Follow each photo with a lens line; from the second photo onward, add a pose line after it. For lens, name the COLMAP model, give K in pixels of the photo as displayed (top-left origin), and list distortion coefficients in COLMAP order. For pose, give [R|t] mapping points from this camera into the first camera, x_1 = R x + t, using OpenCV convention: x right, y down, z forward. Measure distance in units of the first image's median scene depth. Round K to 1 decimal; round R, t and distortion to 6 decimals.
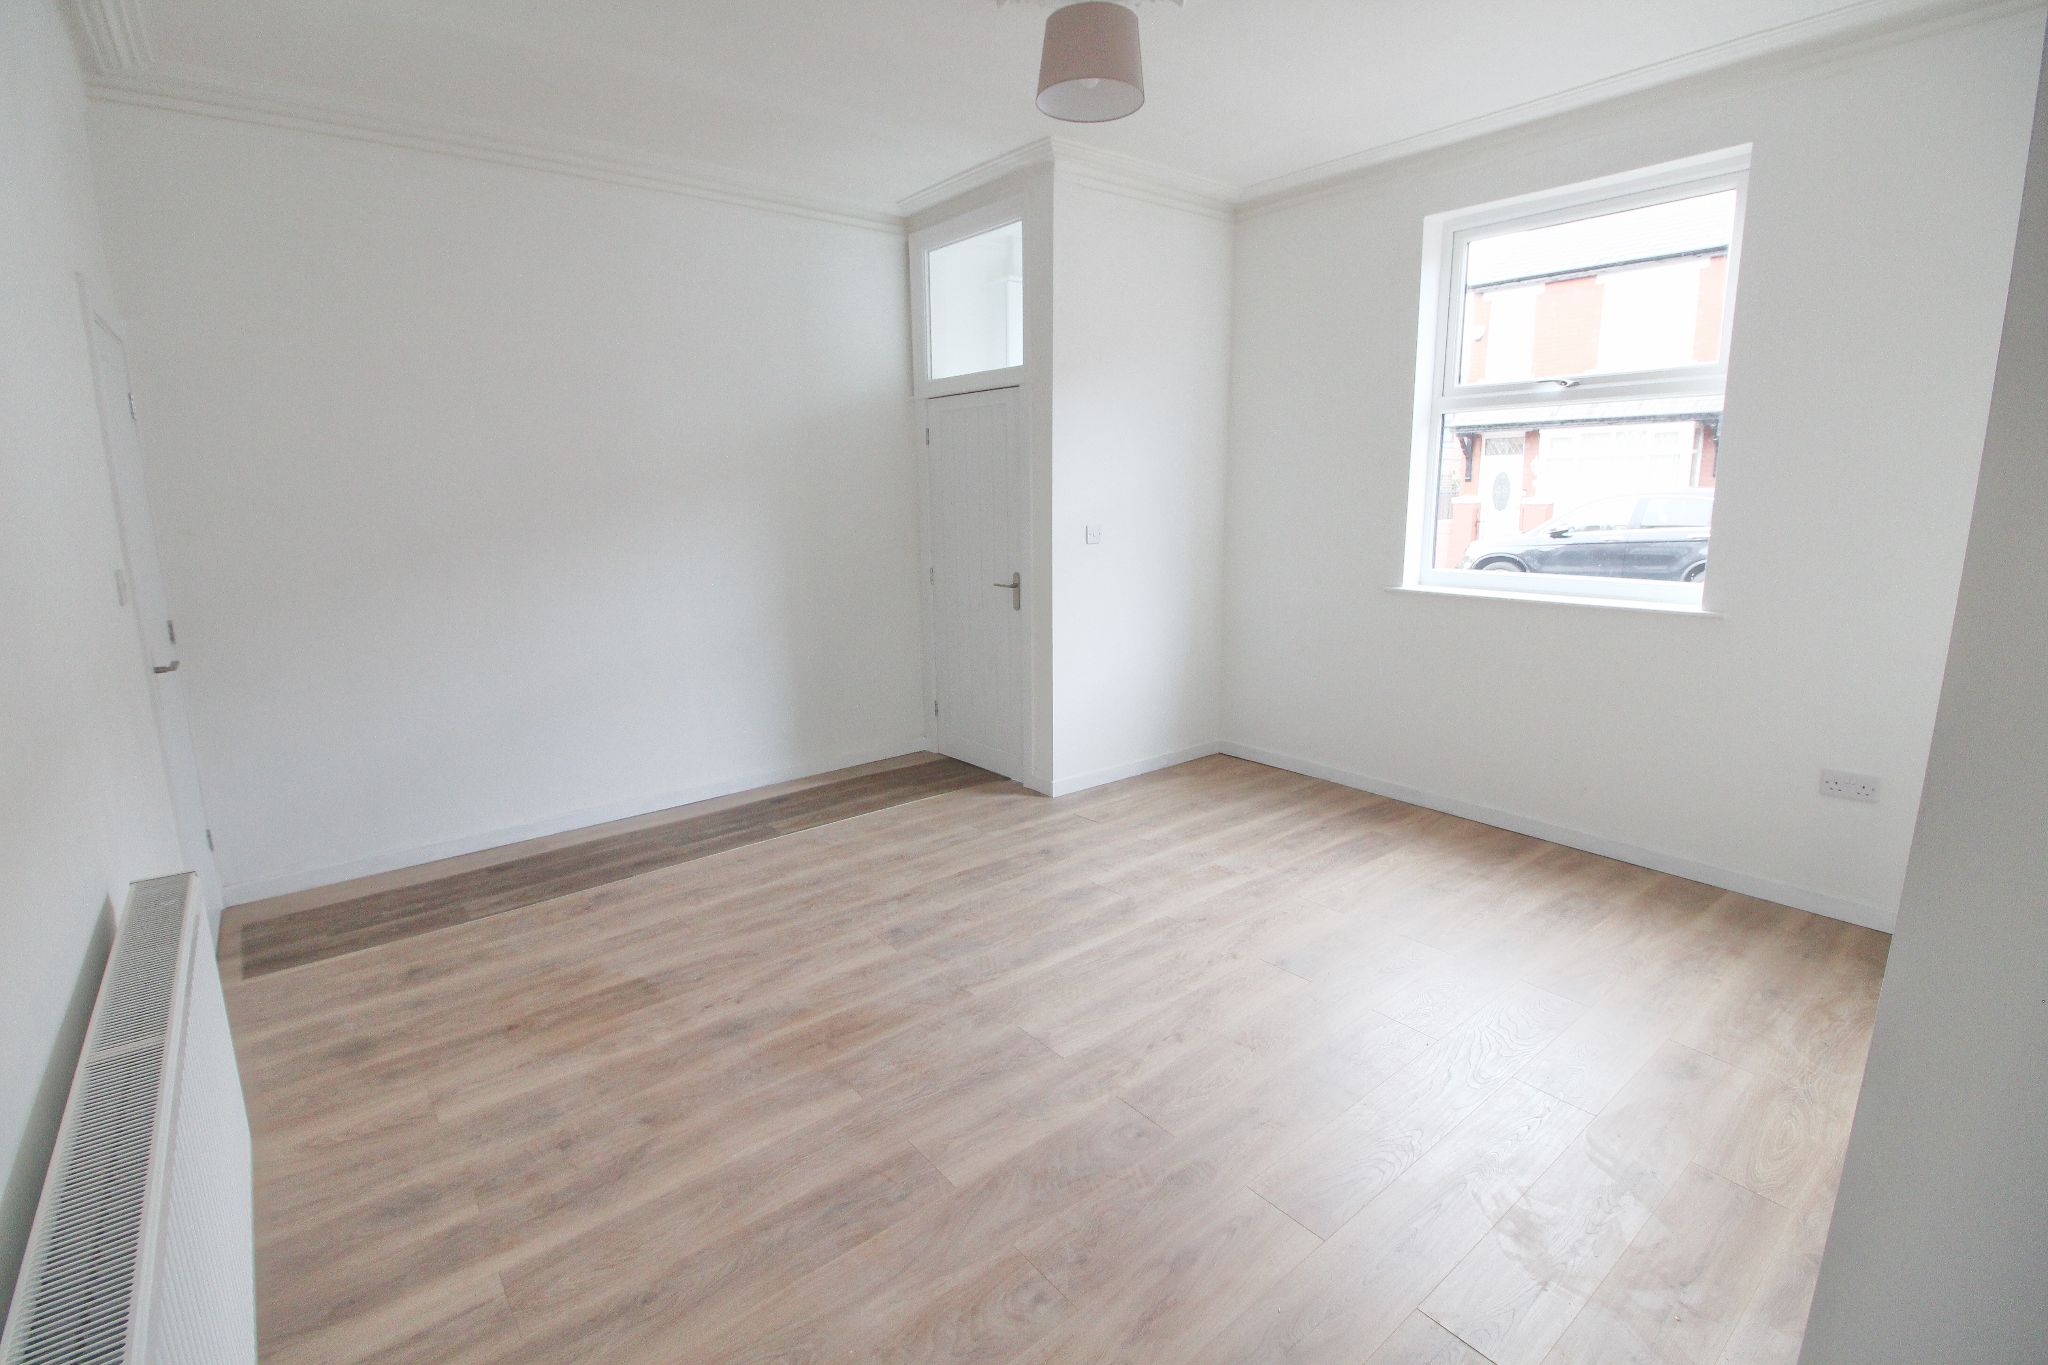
lens RADIAL K [[945.8, 0, 1009.5], [0, 945.8, 677.4], [0, 0, 1]] dist [-0.001703, -0.003907]
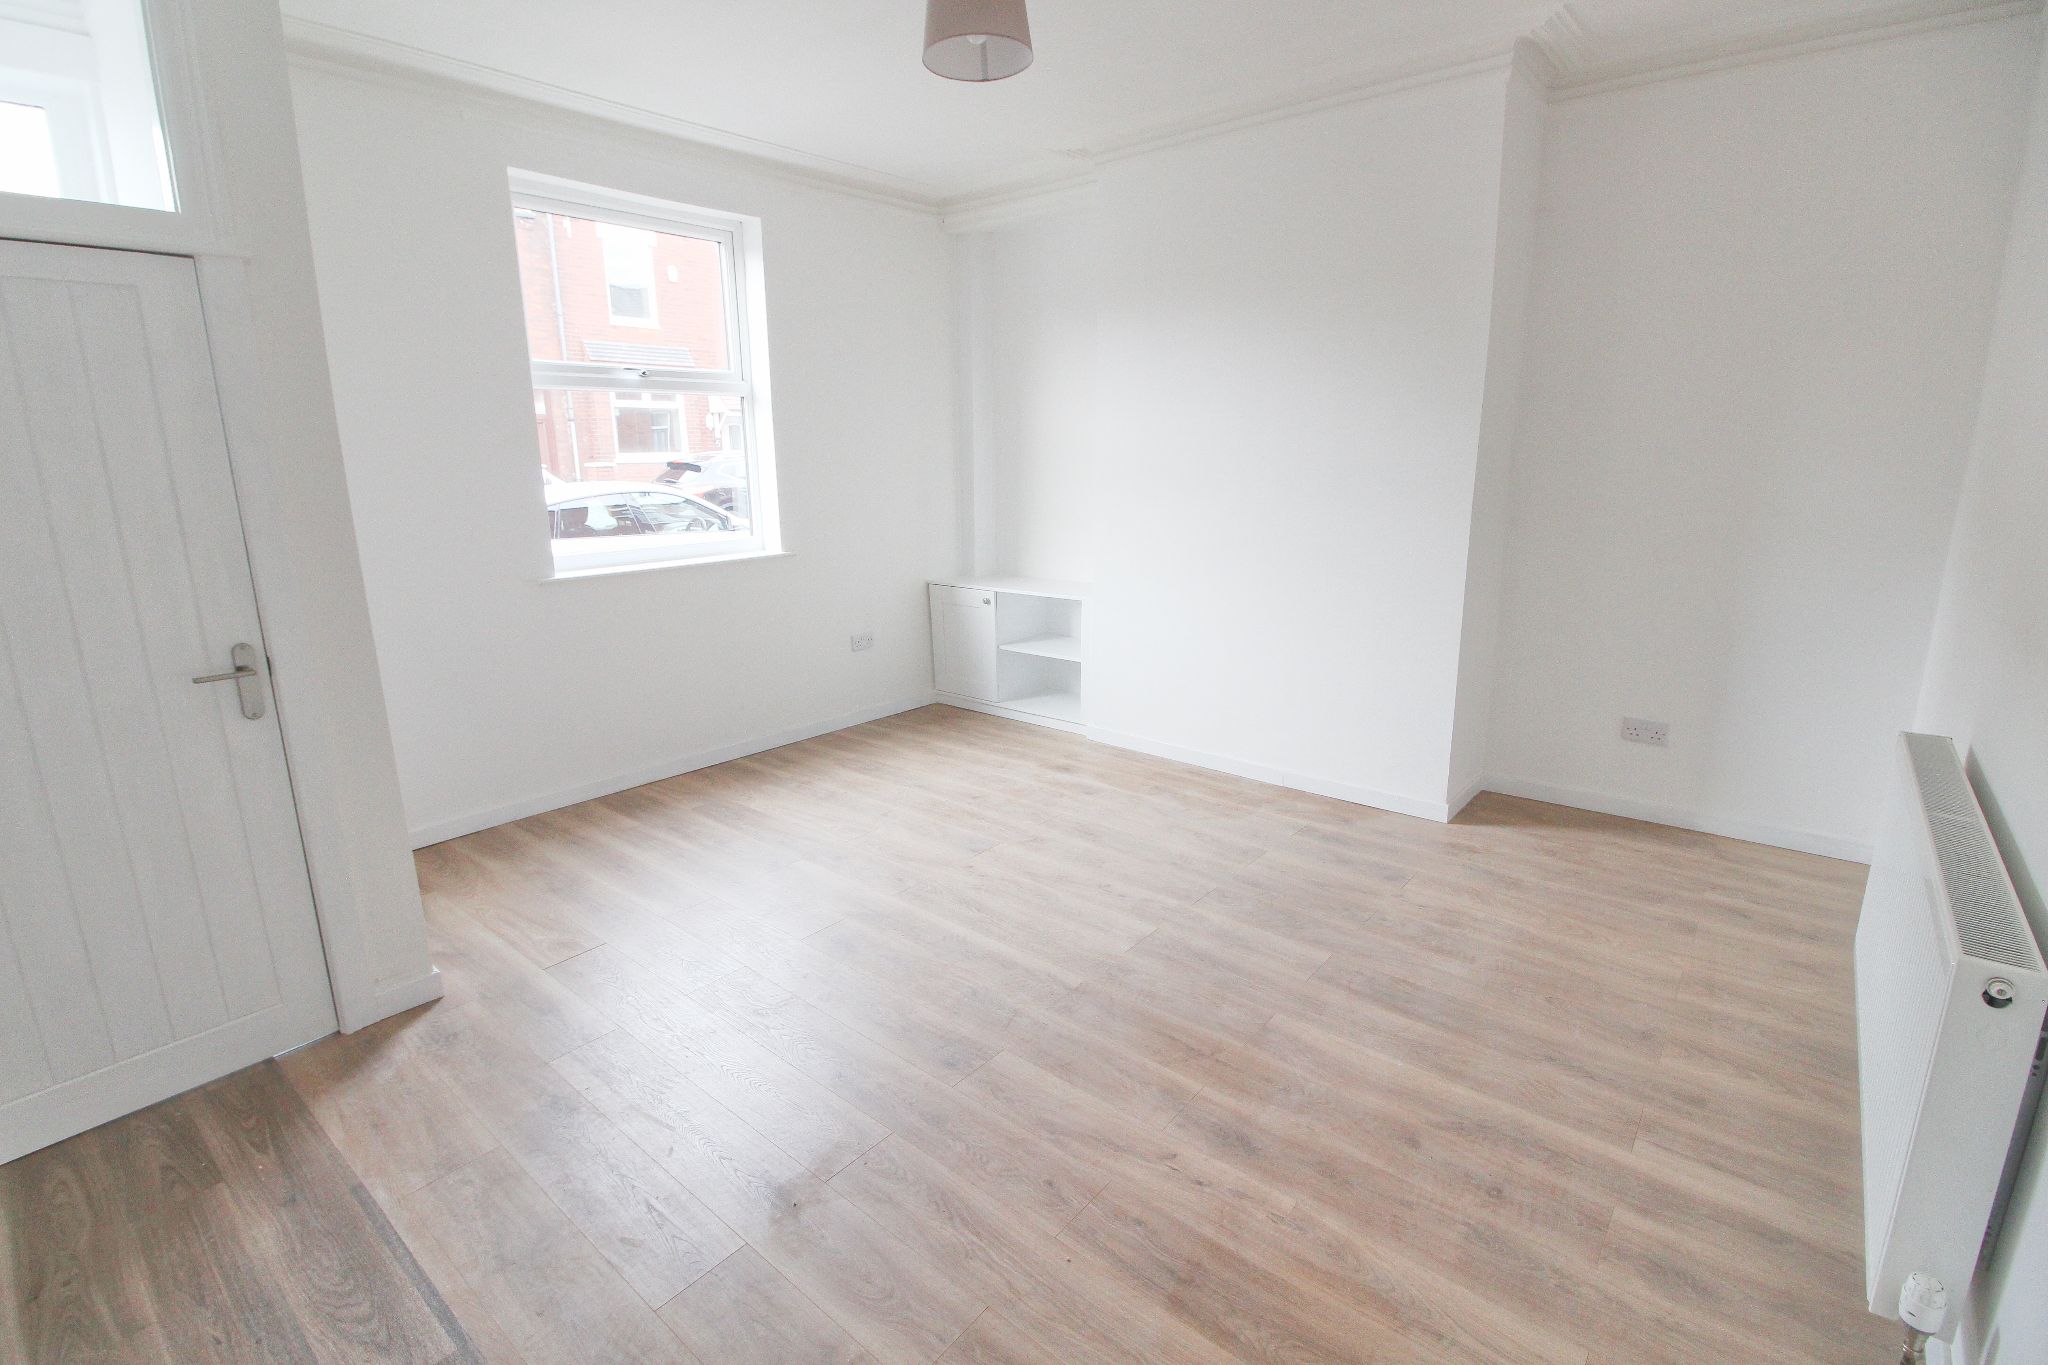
lens RADIAL K [[945.8, 0, 1010.1], [0, 945.8, 669.1], [0, 0, 1]] dist [-0.001703, -0.003907]
pose [[-0.198165, -0.204622, 0.958572, -0.983815], [0.209680, 0.946477, 0.245387, -0.244619], [-0.957479, 0.249620, -0.144653, 1.256942]]
